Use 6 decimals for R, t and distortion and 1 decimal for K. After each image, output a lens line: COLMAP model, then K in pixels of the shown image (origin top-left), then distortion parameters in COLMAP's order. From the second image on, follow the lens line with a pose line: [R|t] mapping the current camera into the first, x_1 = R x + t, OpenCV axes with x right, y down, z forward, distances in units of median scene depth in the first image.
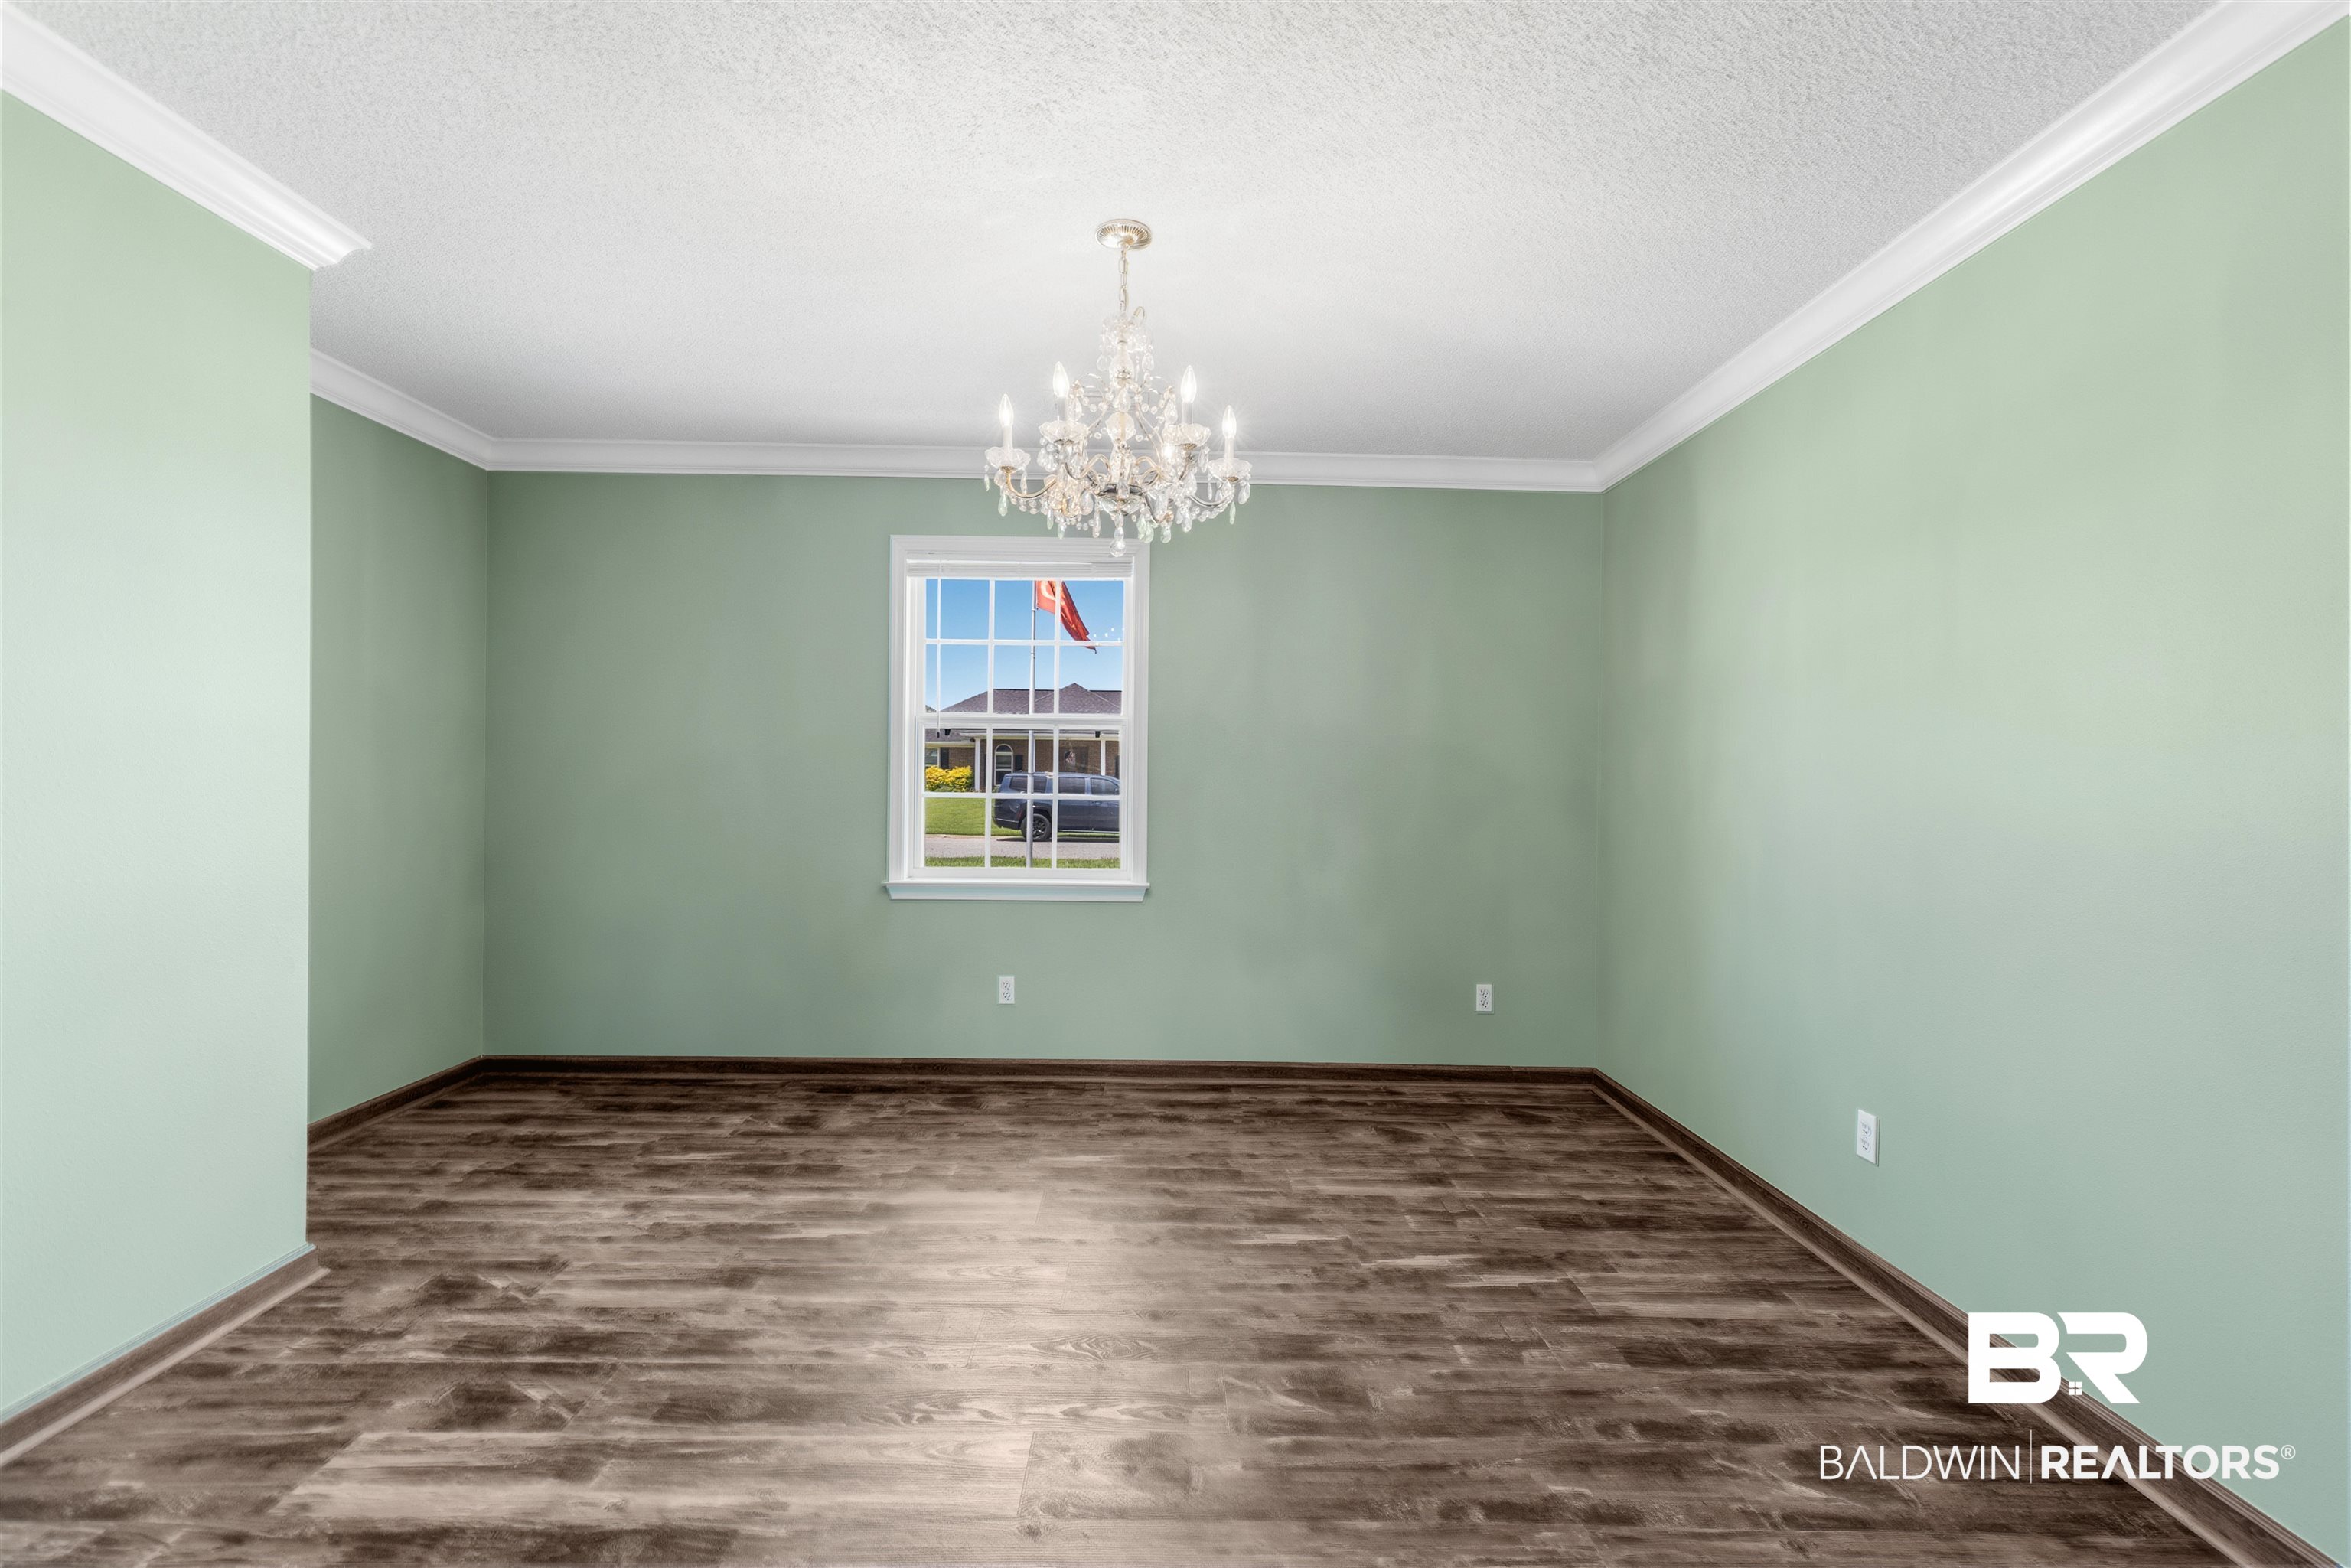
lens RADIAL K [[1067.6, 0, 1172.3], [0, 1067.6, 775.2], [0, 0, 1]] dist [0.009946, 0.000530]
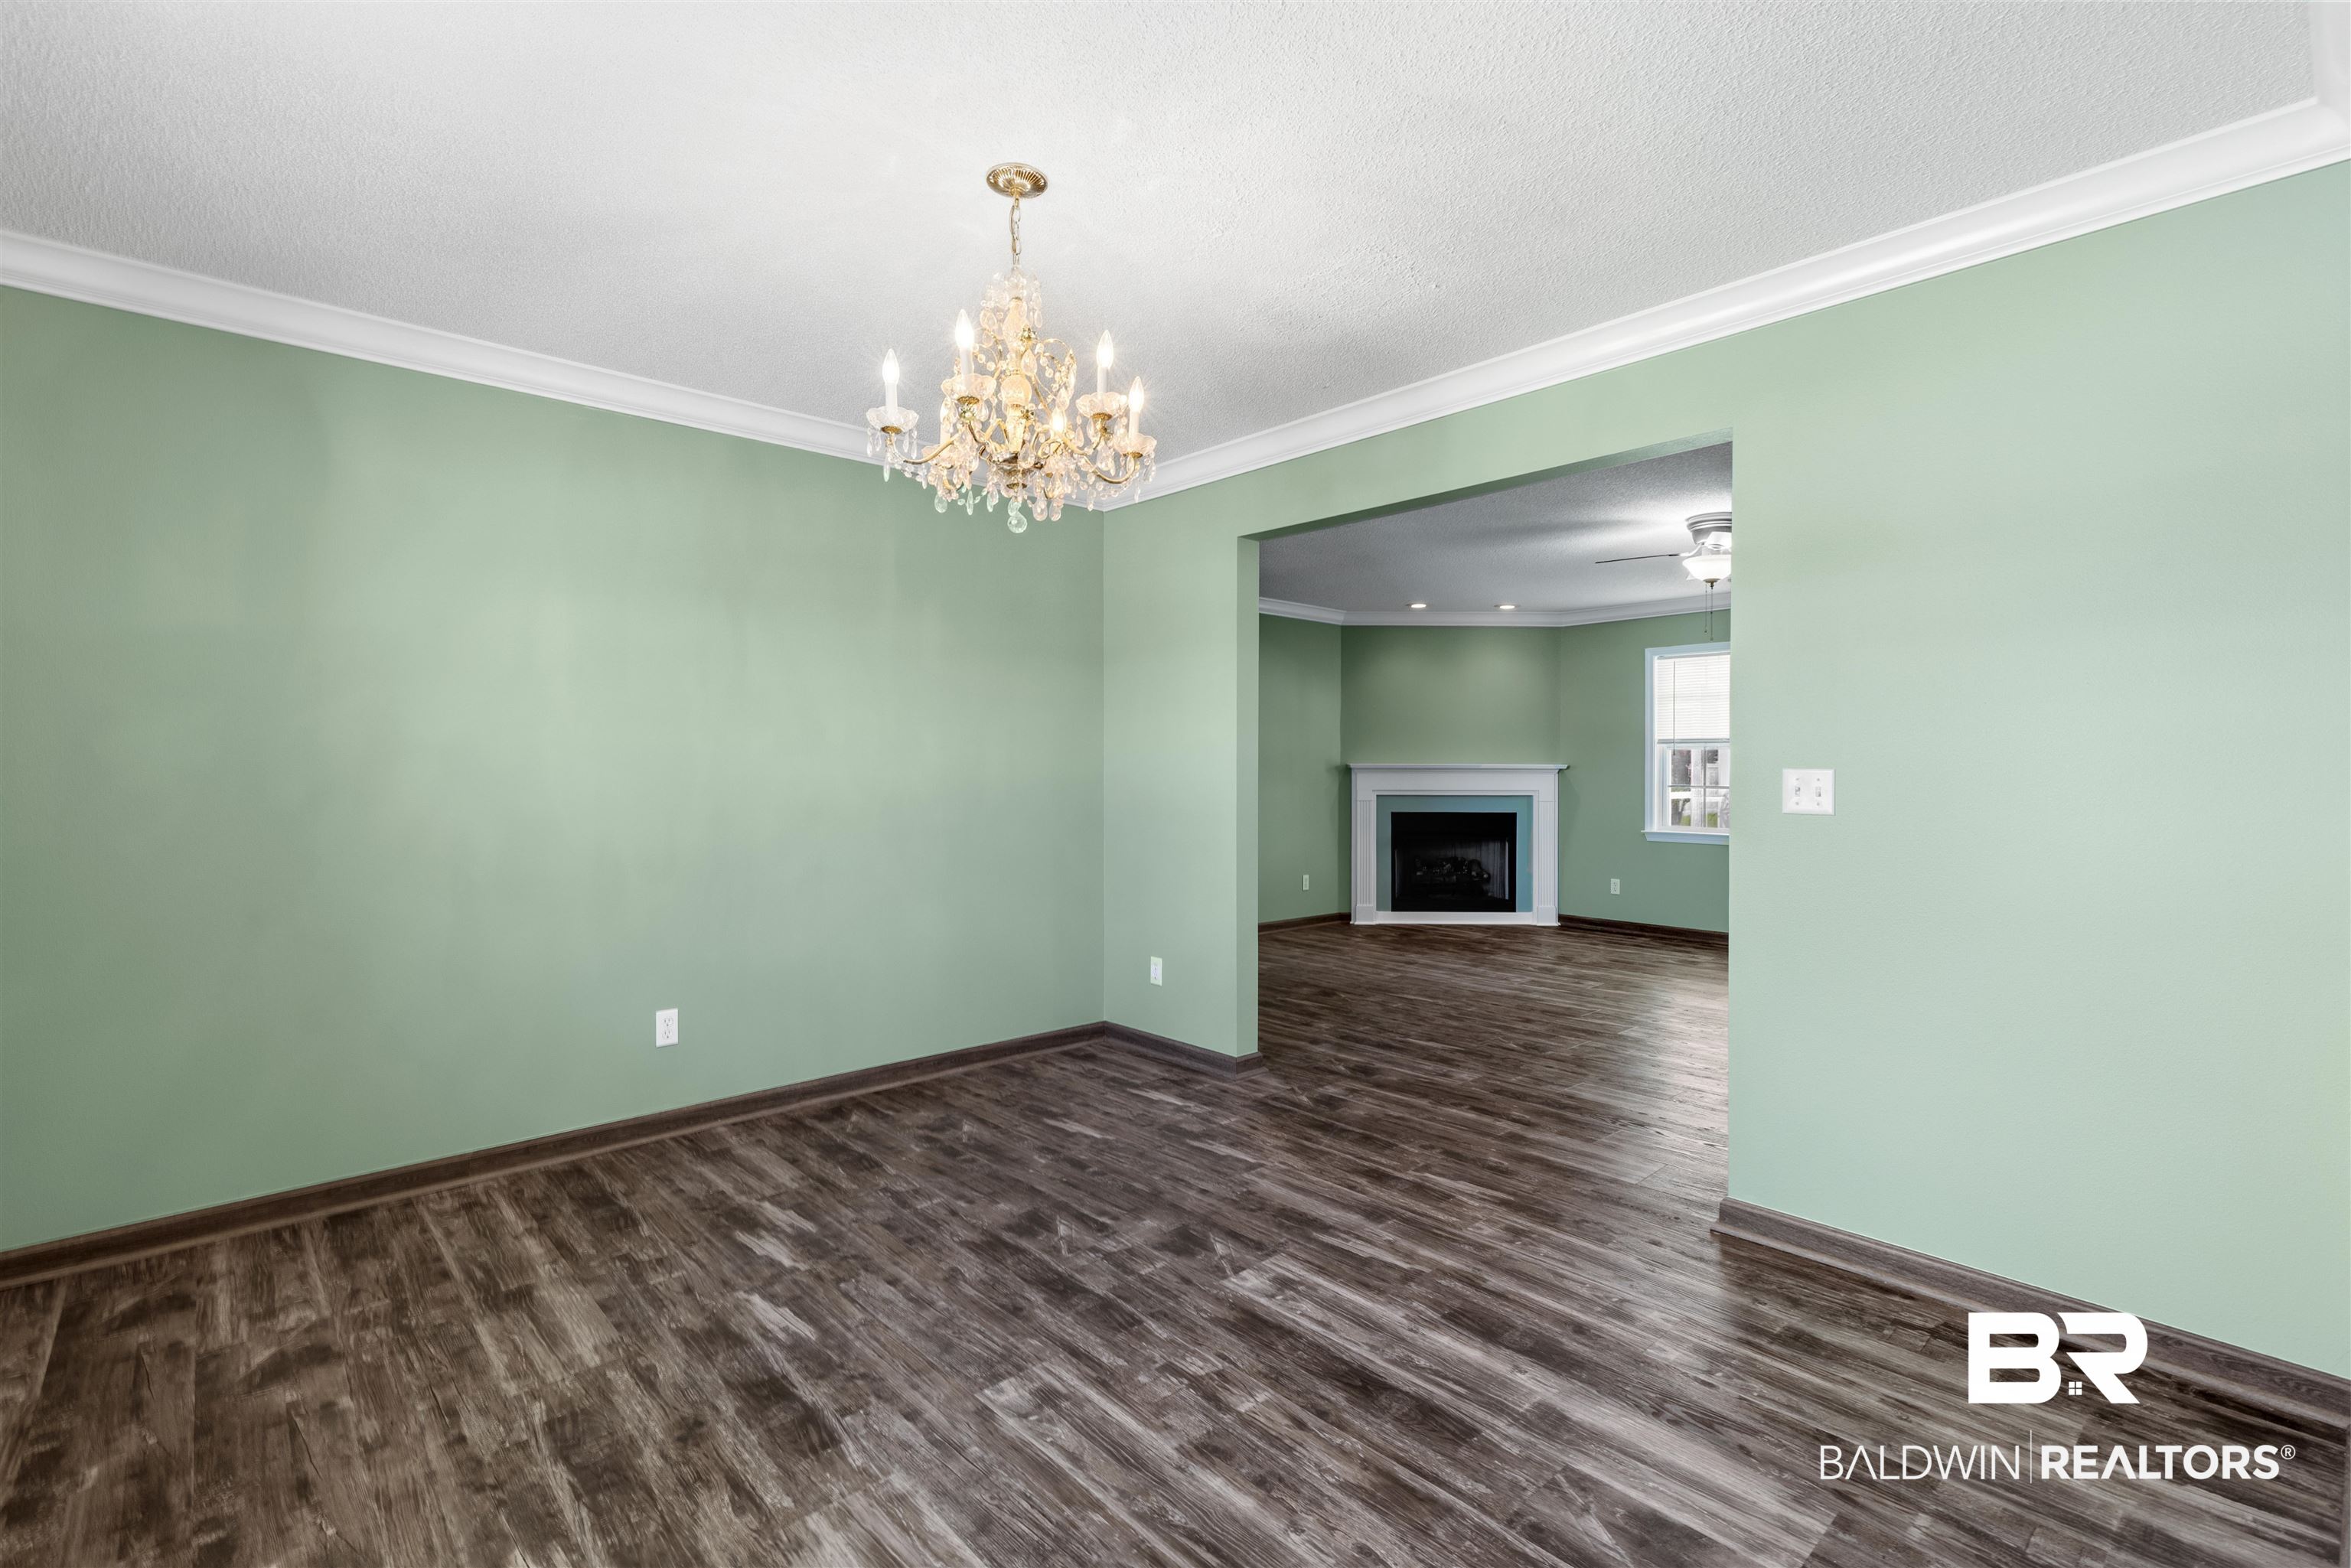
lens RADIAL K [[1067.6, 0, 1172.3], [0, 1067.6, 775.2], [0, 0, 1]] dist [0.009946, 0.000530]
pose [[-0.669375, -0.021162, 0.742623, -0.897269], [-0.008420, 0.999746, 0.020899, -0.018785], [-0.742877, 0.007737, -0.669384, 1.650931]]
